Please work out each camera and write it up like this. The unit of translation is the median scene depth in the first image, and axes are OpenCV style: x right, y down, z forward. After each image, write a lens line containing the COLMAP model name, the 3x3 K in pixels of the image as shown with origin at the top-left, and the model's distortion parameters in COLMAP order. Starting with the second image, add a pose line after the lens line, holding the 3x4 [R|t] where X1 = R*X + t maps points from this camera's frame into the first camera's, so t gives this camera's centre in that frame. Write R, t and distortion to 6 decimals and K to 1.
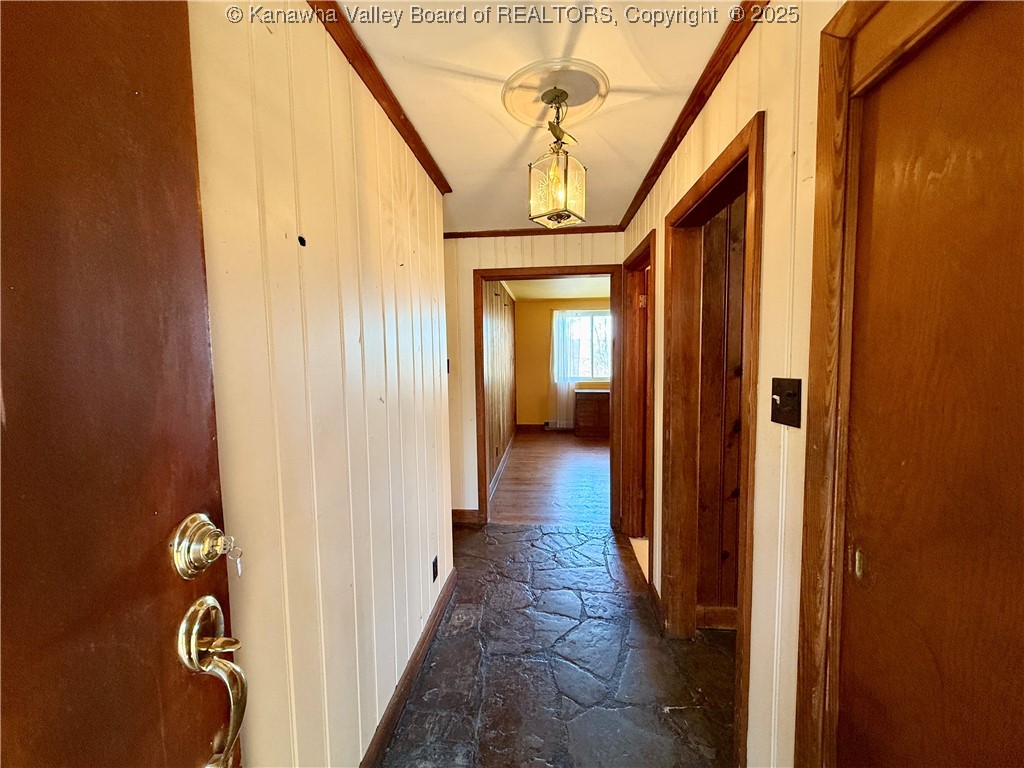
lens RADIAL K [[407.4, 0, 509.3], [0, 407.4, 382.9], [0, 0, 1]] dist [-0.000691, 0.001135]
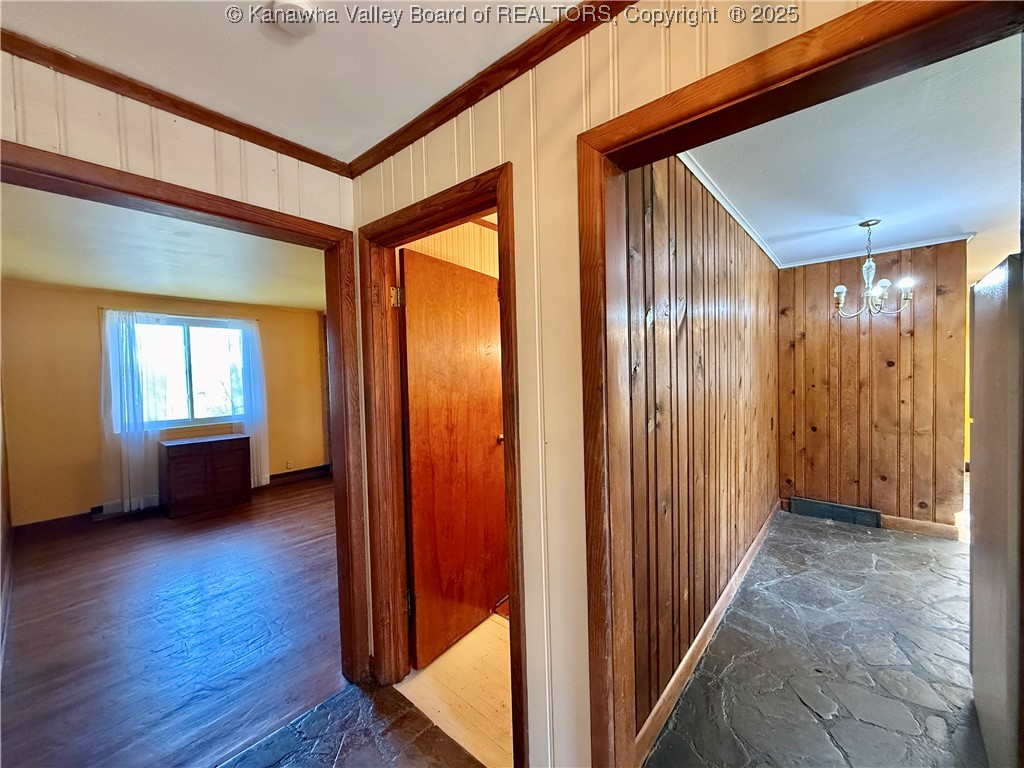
lens RADIAL K [[407.4, 0, 516.4], [0, 407.4, 384.0], [0, 0, 1]] dist [-0.000691, 0.001135]
pose [[0.571188, -0.022092, 0.820522, -0.064067], [0.073703, 0.996980, -0.024464, -0.027050], [-0.817503, 0.074448, 0.571092, 0.366739]]
